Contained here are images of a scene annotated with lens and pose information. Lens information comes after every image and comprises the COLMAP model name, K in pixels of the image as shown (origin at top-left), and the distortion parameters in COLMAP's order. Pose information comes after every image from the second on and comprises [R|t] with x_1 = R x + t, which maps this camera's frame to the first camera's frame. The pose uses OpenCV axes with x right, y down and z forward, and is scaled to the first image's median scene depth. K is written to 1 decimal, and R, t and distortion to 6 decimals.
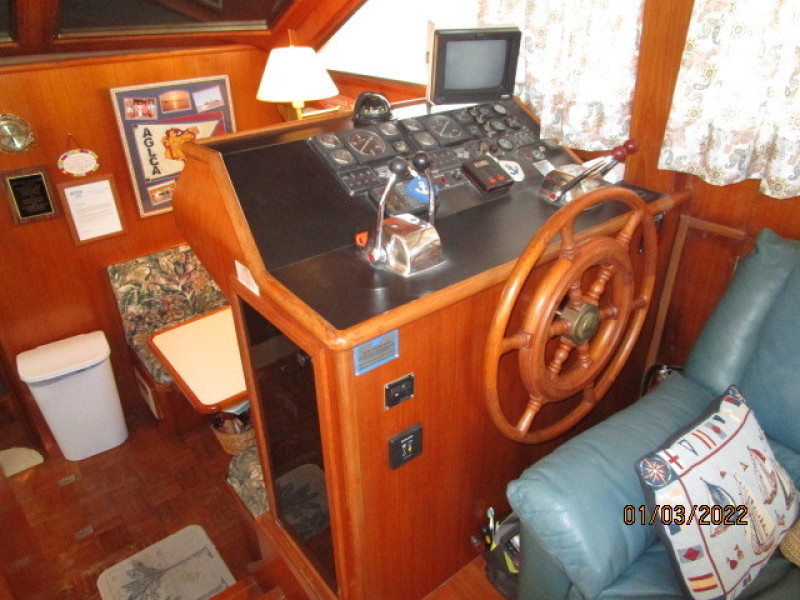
lens RADIAL K [[564.8, 0, 396.2], [0, 564.8, 303.2], [0, 0, 1]] dist [-0.028986, 0.007097]
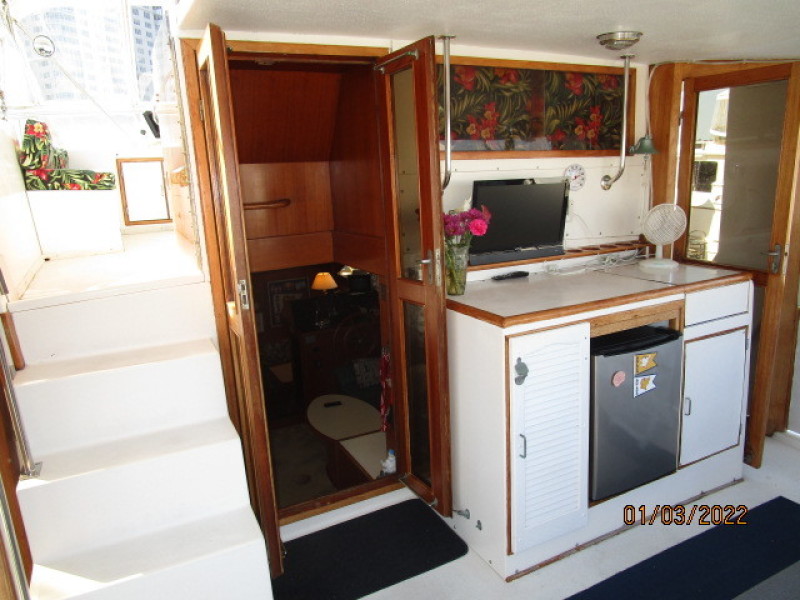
lens RADIAL K [[564.8, 0, 401.6], [0, 564.8, 301.2], [0, 0, 1]] dist [-0.028986, 0.007097]
pose [[0.981531, 0.025564, -0.189585, 1.095763], [-0.076938, 0.960101, -0.268862, 0.667074], [0.175148, 0.278483, 0.944336, -2.420872]]
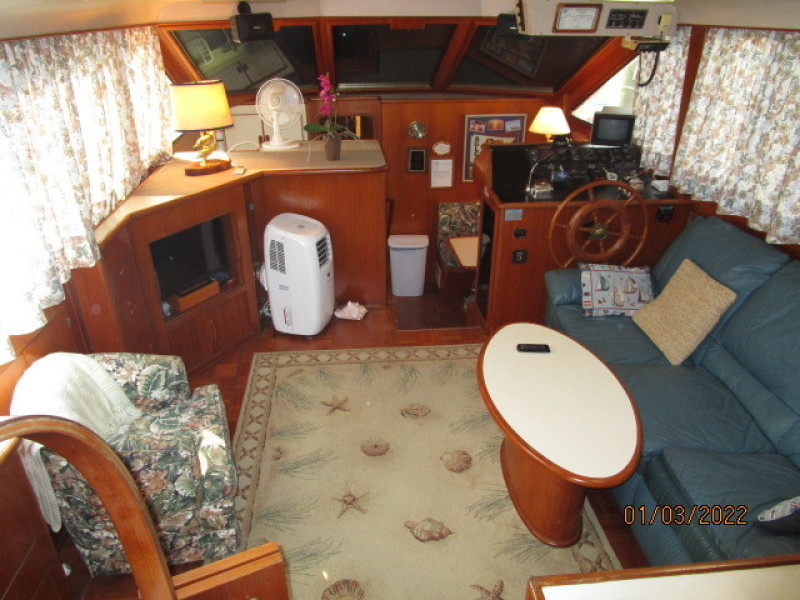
lens RADIAL K [[564.8, 0, 404.0], [0, 564.8, 302.9], [0, 0, 1]] dist [-0.028986, 0.007097]
pose [[0.842913, 0.267592, -0.466789, 0.634495], [-0.280776, 0.958826, 0.042640, 0.358288], [0.458979, 0.095121, 0.883340, -1.231086]]
